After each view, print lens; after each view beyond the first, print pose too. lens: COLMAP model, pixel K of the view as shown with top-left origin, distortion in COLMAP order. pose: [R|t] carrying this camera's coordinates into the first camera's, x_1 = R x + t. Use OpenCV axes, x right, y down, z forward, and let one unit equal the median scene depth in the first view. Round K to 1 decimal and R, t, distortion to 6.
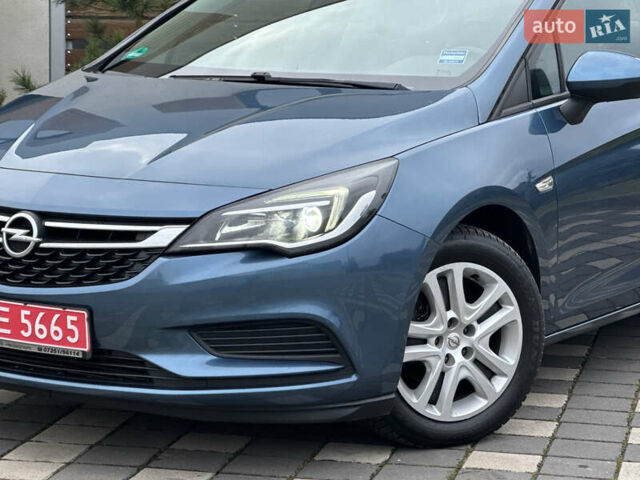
lens RADIAL K [[1860.2, 0, 311.2], [0, 1860.2, 240.0], [0, 0, 1]] dist [-0.453467, 12.630824]
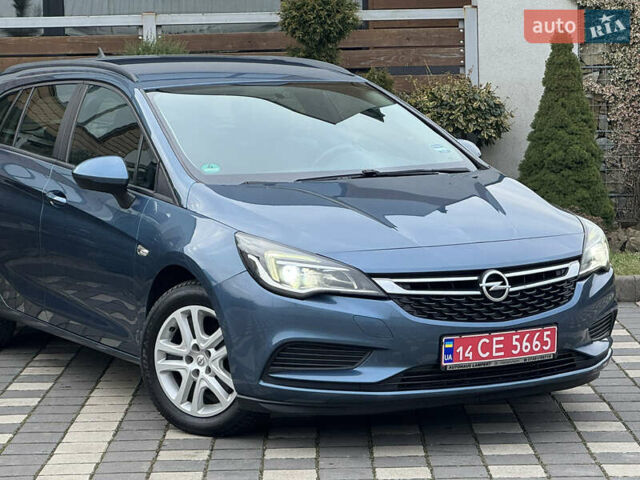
lens RADIAL K [[1989.9, 0, 312.3], [0, 1989.9, 238.8], [0, 0, 1]] dist [-0.529541, 15.658370]
pose [[0.459652, -0.105622, 0.881796, -1.593400], [0.150468, 0.987810, 0.039886, -0.123131], [-0.875260, 0.114348, 0.469941, 0.404824]]
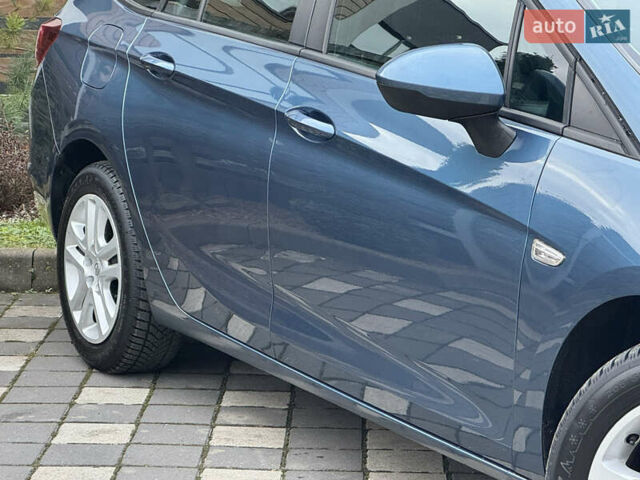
lens RADIAL K [[1989.9, 0, 312.3], [0, 1989.9, 238.8], [0, 0, 1]] dist [-0.529541, 15.658370]
pose [[0.468515, -0.135486, 0.873004, -0.891355], [0.115042, 0.989113, 0.091766, -0.155334], [-0.875933, 0.057439, 0.479001, 1.035766]]
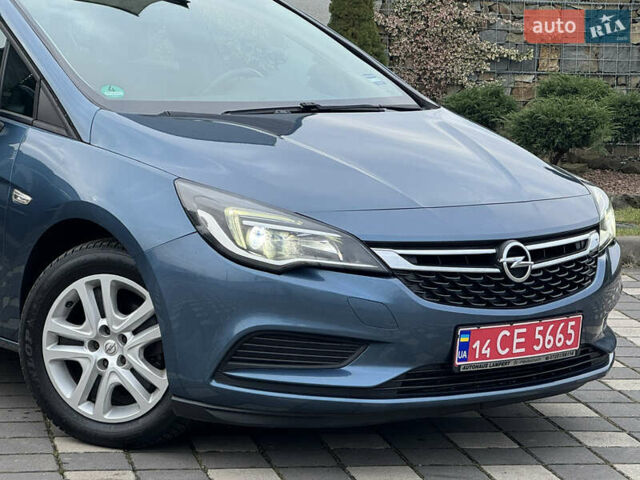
lens RADIAL K [[1989.9, 0, 312.3], [0, 1989.9, 238.8], [0, 0, 1]] dist [-0.529541, 15.658370]
pose [[0.271151, -0.124745, 0.954419, -1.332595], [0.102329, 0.989683, 0.100282, -0.149233], [-0.957082, 0.070473, 0.281119, 0.795345]]
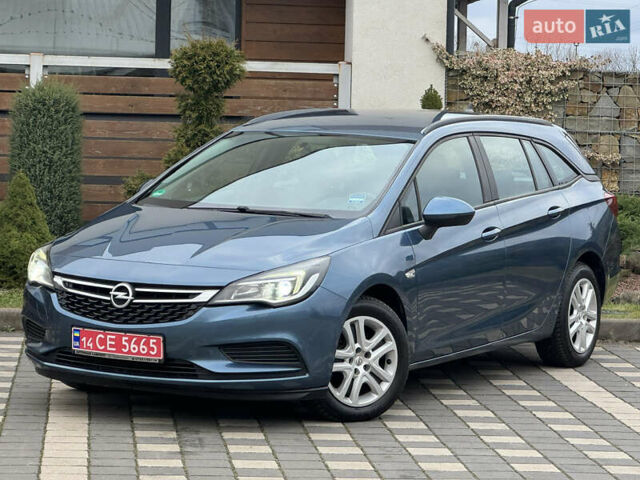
lens RADIAL K [[1989.9, 0, 312.3], [0, 1989.9, 238.8], [0, 0, 1]] dist [-0.529541, 15.658370]
pose [[0.996168, 0.013487, 0.086409, -0.141482], [-0.007406, 0.997498, -0.070311, 0.077063], [-0.087141, 0.069402, 0.993776, -0.941423]]
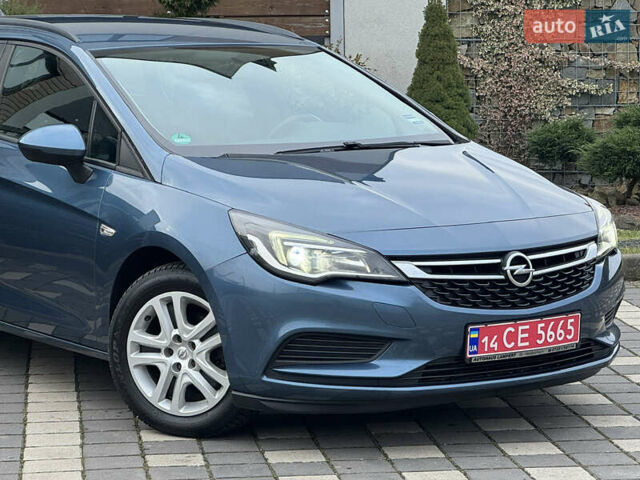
lens RADIAL K [[1989.9, 0, 312.3], [0, 1989.9, 238.8], [0, 0, 1]] dist [-0.529541, 15.658370]
pose [[0.338618, -0.115328, 0.933830, -1.528914], [0.142511, 0.987297, 0.070255, -0.145020], [-0.930069, 0.109292, 0.350752, 0.653022]]
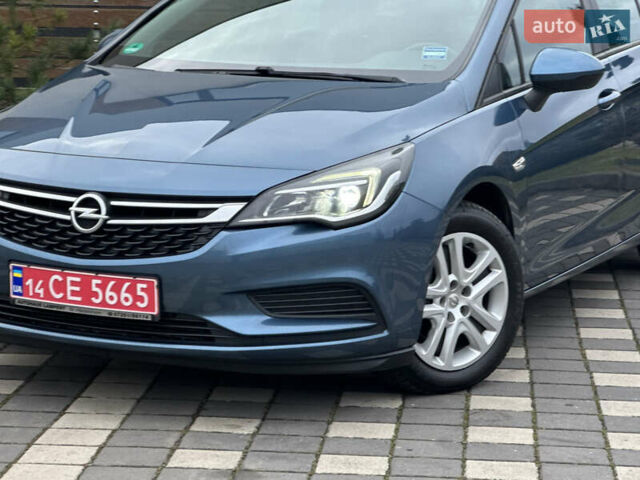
lens RADIAL K [[1832.0, 0, 320.0], [0, 1832.0, 240.0], [0, 0, 1]] dist [-0.388355, 13.302083]
pose [[0.990735, -0.013994, 0.135088, -0.170133], [0.012273, 0.999833, 0.013563, 0.000251], [-0.135255, -0.011779, 0.990741, -0.123344]]
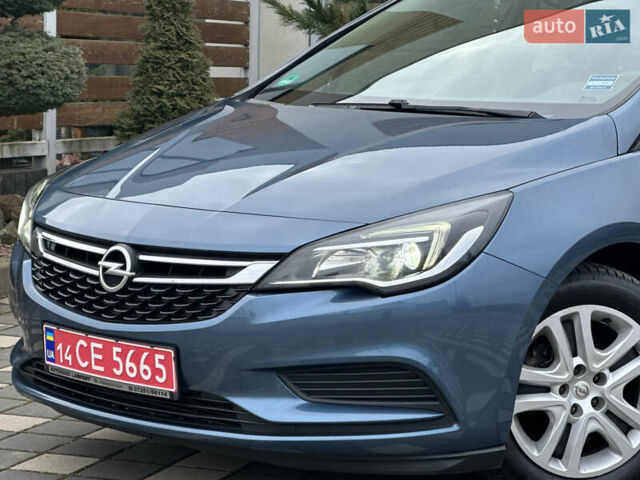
lens RADIAL K [[1860.2, 0, 311.2], [0, 1860.2, 240.0], [0, 0, 1]] dist [-0.453467, 12.630824]
pose [[0.984076, 0.010649, -0.177427, 0.115021], [-0.013834, 0.999764, -0.016726, -0.002977], [0.177207, 0.018914, 0.983992, 0.073184]]
